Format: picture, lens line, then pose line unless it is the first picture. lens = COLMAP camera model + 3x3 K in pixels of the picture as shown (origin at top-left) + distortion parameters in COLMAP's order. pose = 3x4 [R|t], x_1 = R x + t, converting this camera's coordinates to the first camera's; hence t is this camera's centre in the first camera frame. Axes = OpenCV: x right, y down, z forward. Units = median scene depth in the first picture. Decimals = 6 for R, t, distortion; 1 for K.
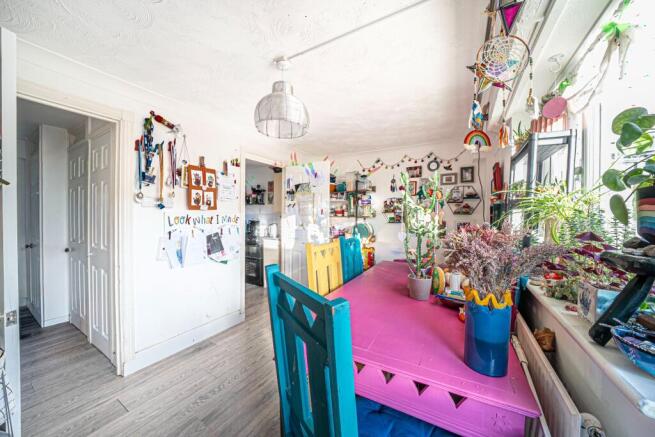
lens RADIAL K [[229.0, 0, 329.9], [0, 229.0, 217.7], [0, 0, 1]] dist [0.000211, 0.000001]
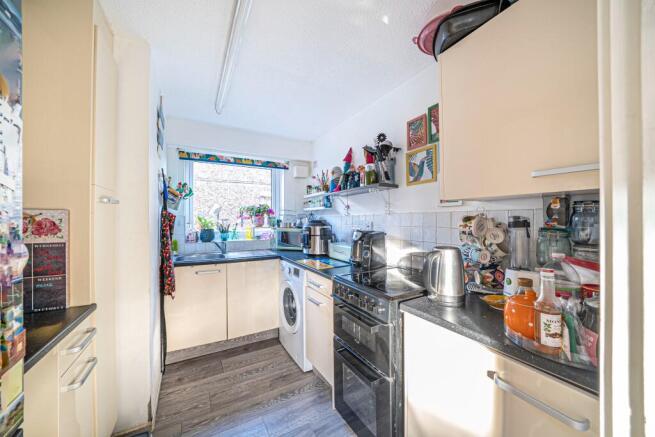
lens RADIAL K [[240.3, 0, 328.1], [0, 240.3, 219.1], [0, 0, 1]] dist [0.000080, 0.000081]
pose [[0.857345, -0.018921, -0.514395, -0.189566], [0.008157, 0.999698, -0.023176, -0.000771], [0.514678, 0.015674, 0.857240, 0.629770]]
